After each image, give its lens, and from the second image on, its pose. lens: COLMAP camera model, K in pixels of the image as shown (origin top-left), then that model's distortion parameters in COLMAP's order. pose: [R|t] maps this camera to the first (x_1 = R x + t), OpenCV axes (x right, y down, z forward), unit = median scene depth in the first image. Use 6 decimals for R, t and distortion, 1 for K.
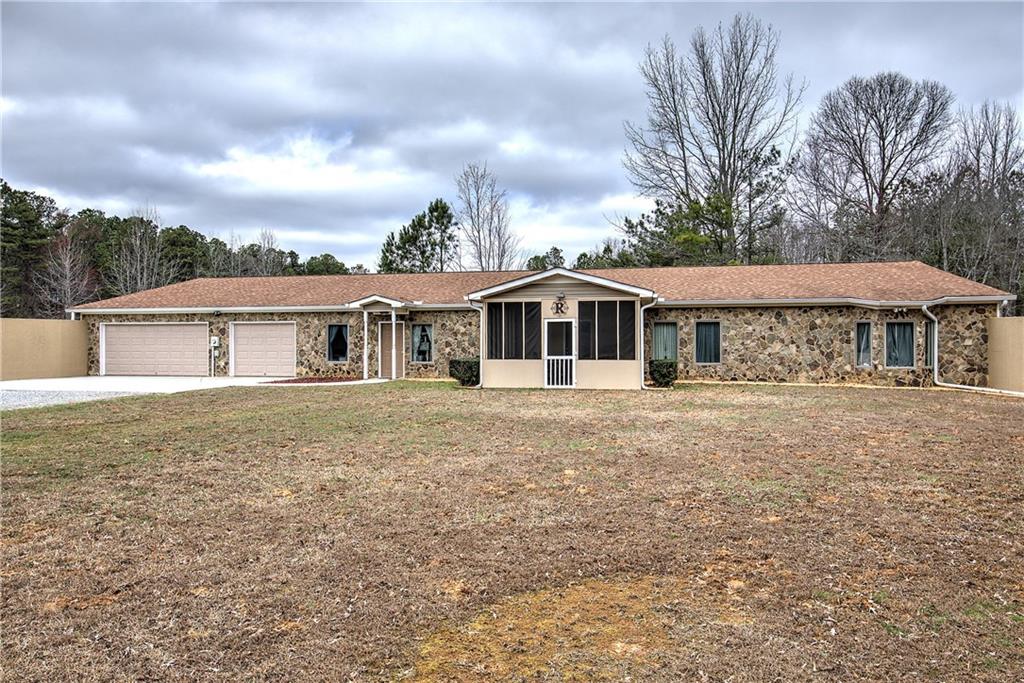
lens RADIAL K [[687.8, 0, 514.9], [0, 687.8, 343.7], [0, 0, 1]] dist [0.007421, 0.003908]
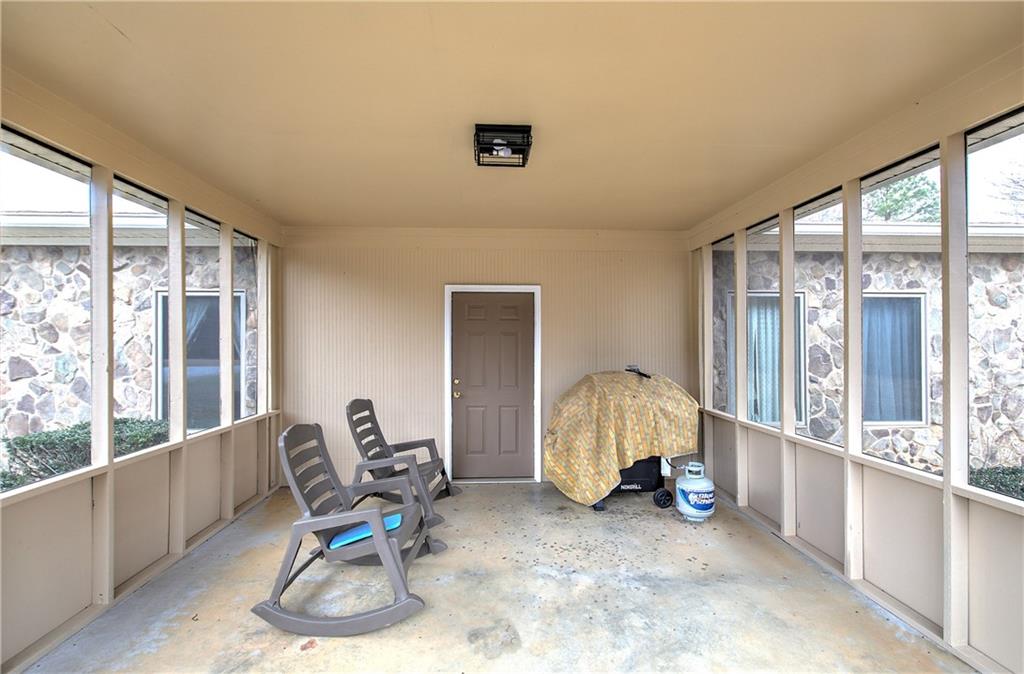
lens RADIAL K [[434.9, 0, 512.3], [0, 434.9, 338.5], [0, 0, 1]] dist [-0.003001, 0.002421]
pose [[0.967430, 0.000955, 0.253136, 0.054598], [0.001807, 0.999941, -0.010676, -0.010148], [-0.253131, 0.010786, 0.967372, 0.857682]]
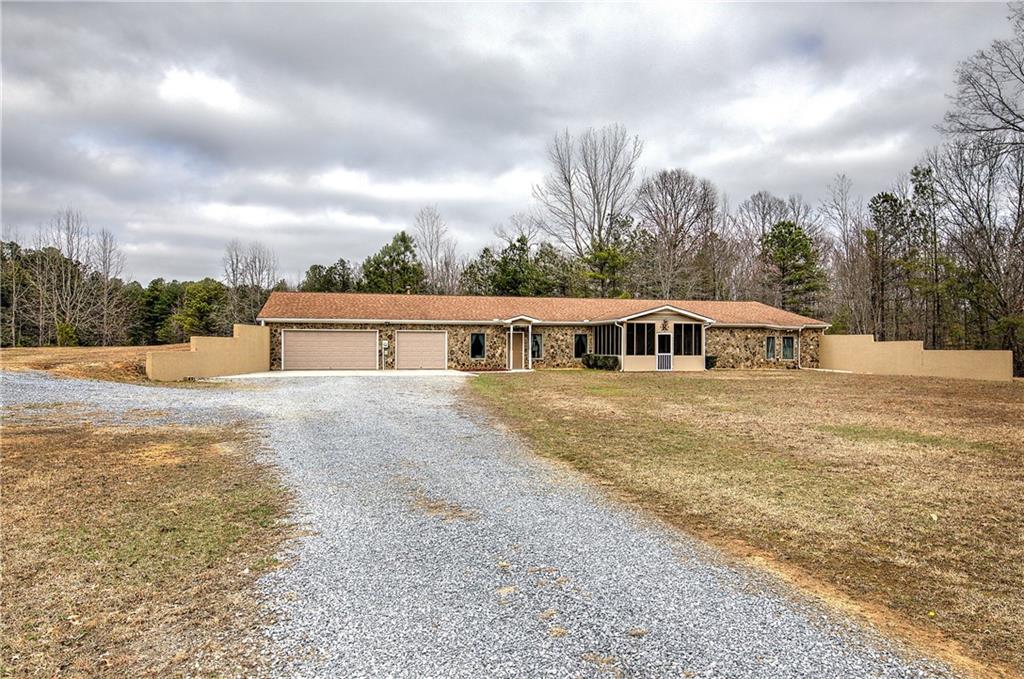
lens RADIAL K [[687.8, 0, 512.2], [0, 687.8, 338.3], [0, 0, 1]] dist [0.007421, 0.003908]
pose [[0.904547, 0.010734, 0.426238, -0.933205], [-0.003246, 0.999827, -0.018290, 0.011276], [-0.426361, 0.015160, 0.904426, -0.419380]]
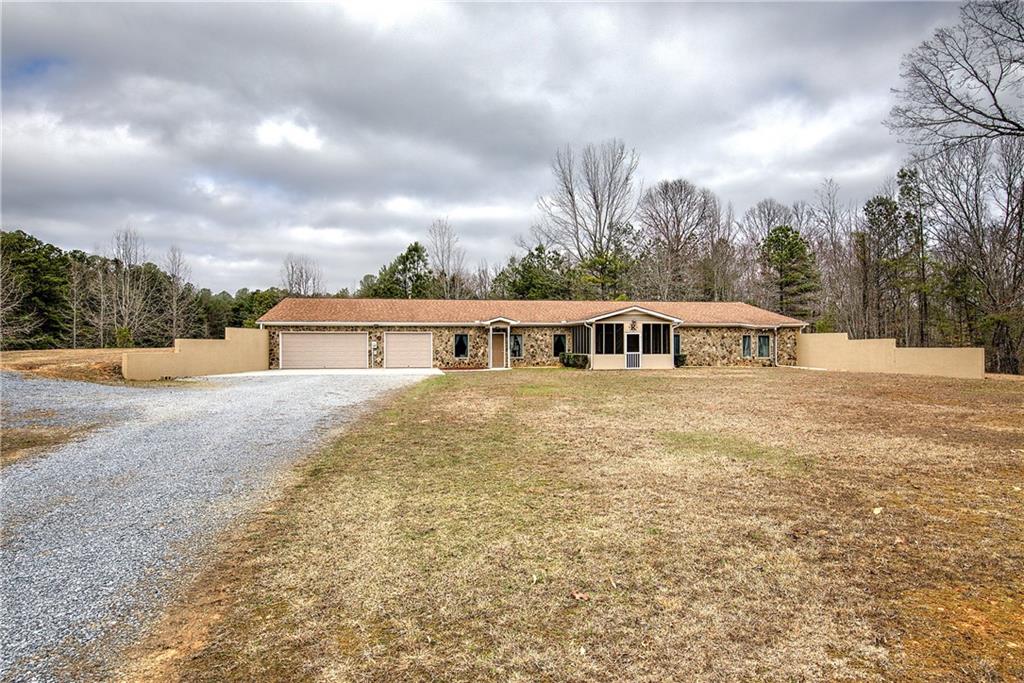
lens RADIAL K [[610.8, 0, 507.0], [0, 610.8, 338.6], [0, 0, 1]] dist [0.013826, -0.002222]
pose [[0.937033, 0.004729, 0.349208, -0.740418], [0.001588, 0.999840, -0.017802, 0.008799], [-0.349237, 0.017236, 0.936876, -0.409933]]
